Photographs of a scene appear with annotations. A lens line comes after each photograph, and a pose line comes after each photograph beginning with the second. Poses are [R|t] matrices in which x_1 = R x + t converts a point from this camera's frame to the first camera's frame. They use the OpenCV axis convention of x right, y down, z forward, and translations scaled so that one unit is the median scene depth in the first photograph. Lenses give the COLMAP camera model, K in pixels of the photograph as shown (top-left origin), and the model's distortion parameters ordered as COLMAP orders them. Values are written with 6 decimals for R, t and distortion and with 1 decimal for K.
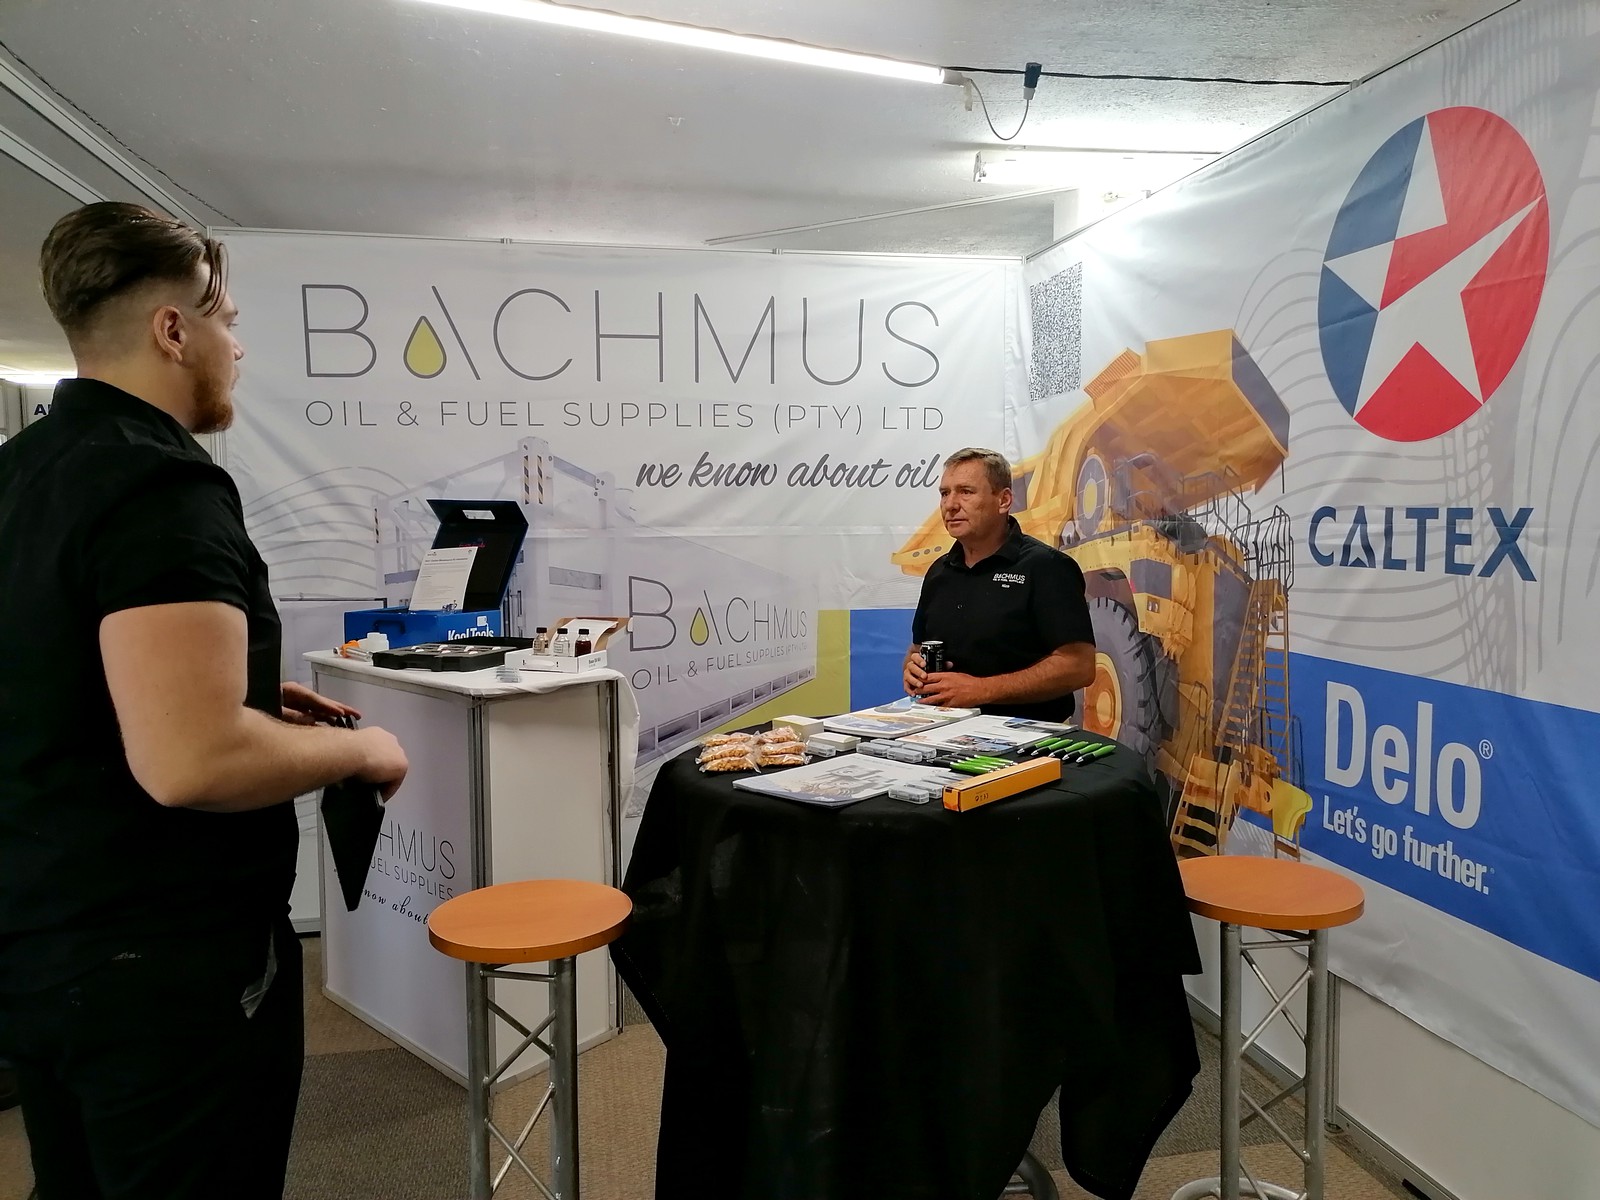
lens RADIAL K [[1211.7, 0, 801.7], [0, 1211.7, 588.8], [0, 0, 1]] dist [0.040700, -0.008821]
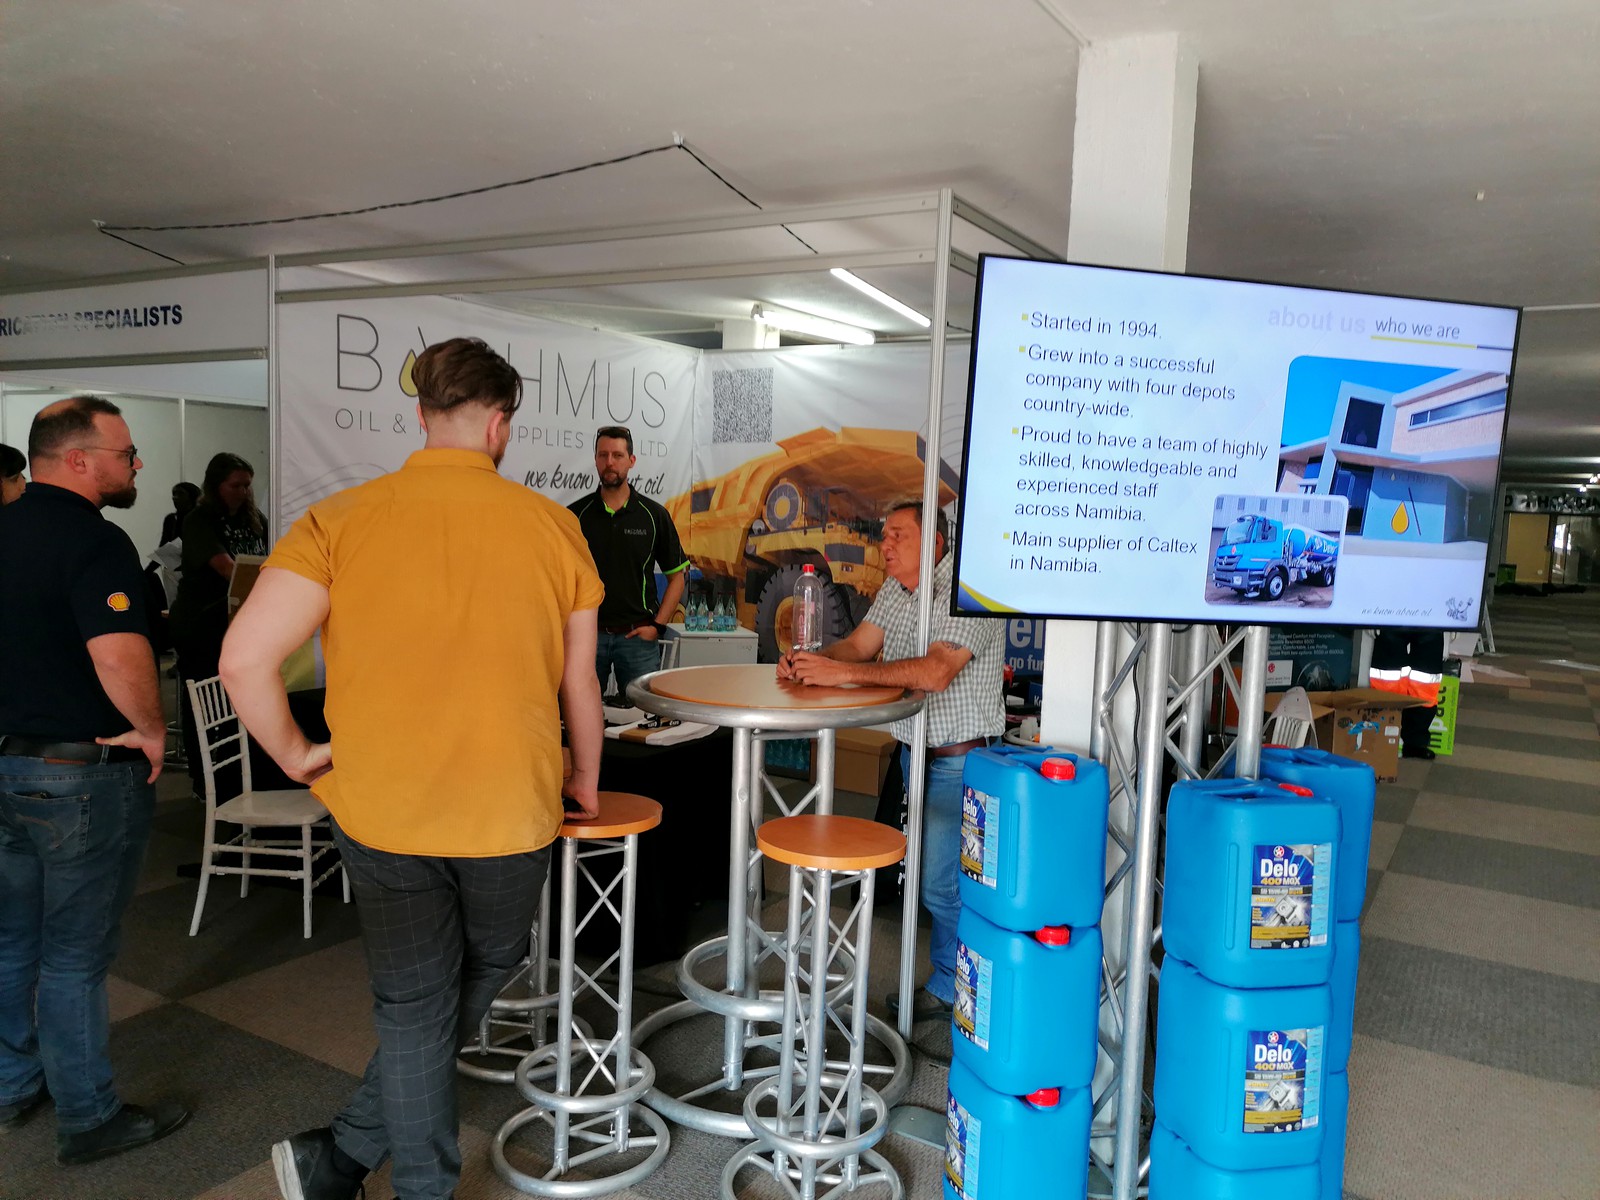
lens RADIAL K [[1211.7, 0, 802.7], [0, 1211.7, 601.7], [0, 0, 1]] dist [0.040700, -0.008821]
pose [[0.673702, -0.026386, 0.738532, -1.298209], [0.006065, 0.999526, 0.030179, 0.009729], [-0.738978, -0.015853, 0.673543, -0.237132]]
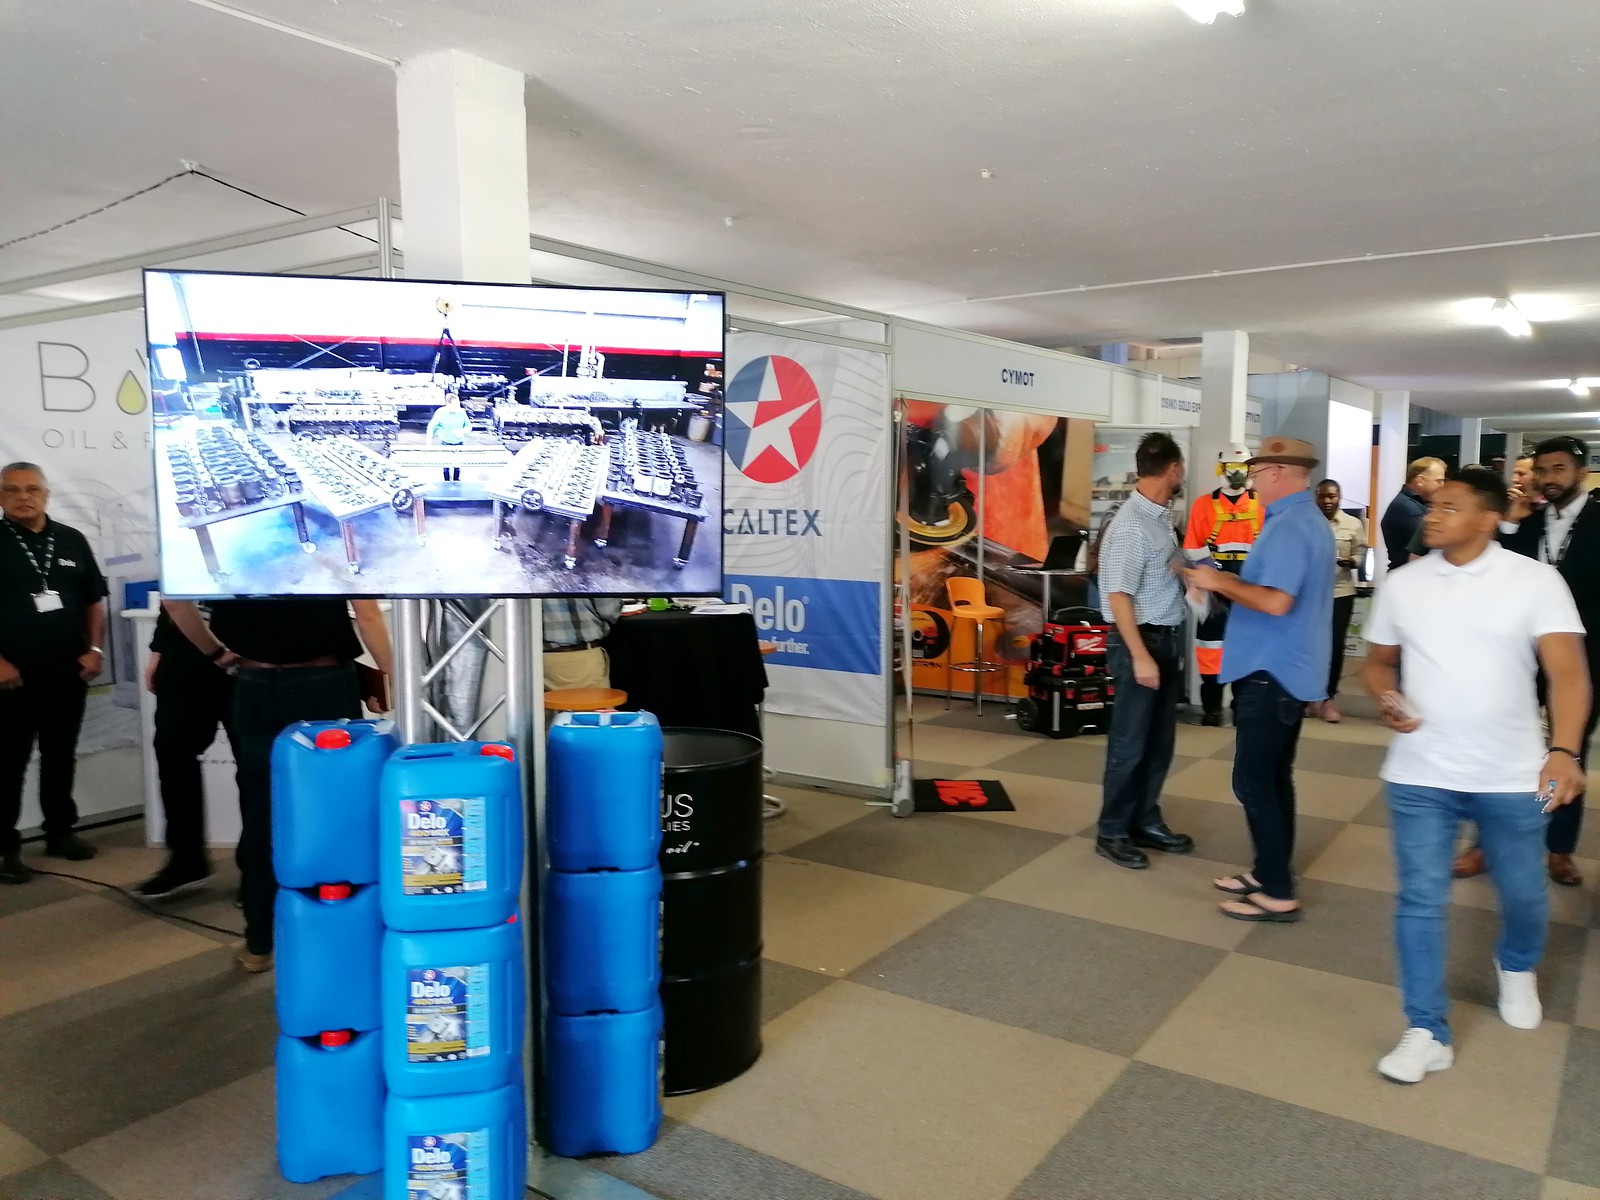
lens RADIAL K [[1211.7, 0, 802.4], [0, 1211.7, 607.6], [0, 0, 1]] dist [0.040700, -0.008821]
pose [[0.731872, -0.059699, 0.678822, -0.931219], [0.045557, 0.998213, 0.038671, 0.033292], [-0.679917, 0.002623, 0.733284, -0.700694]]
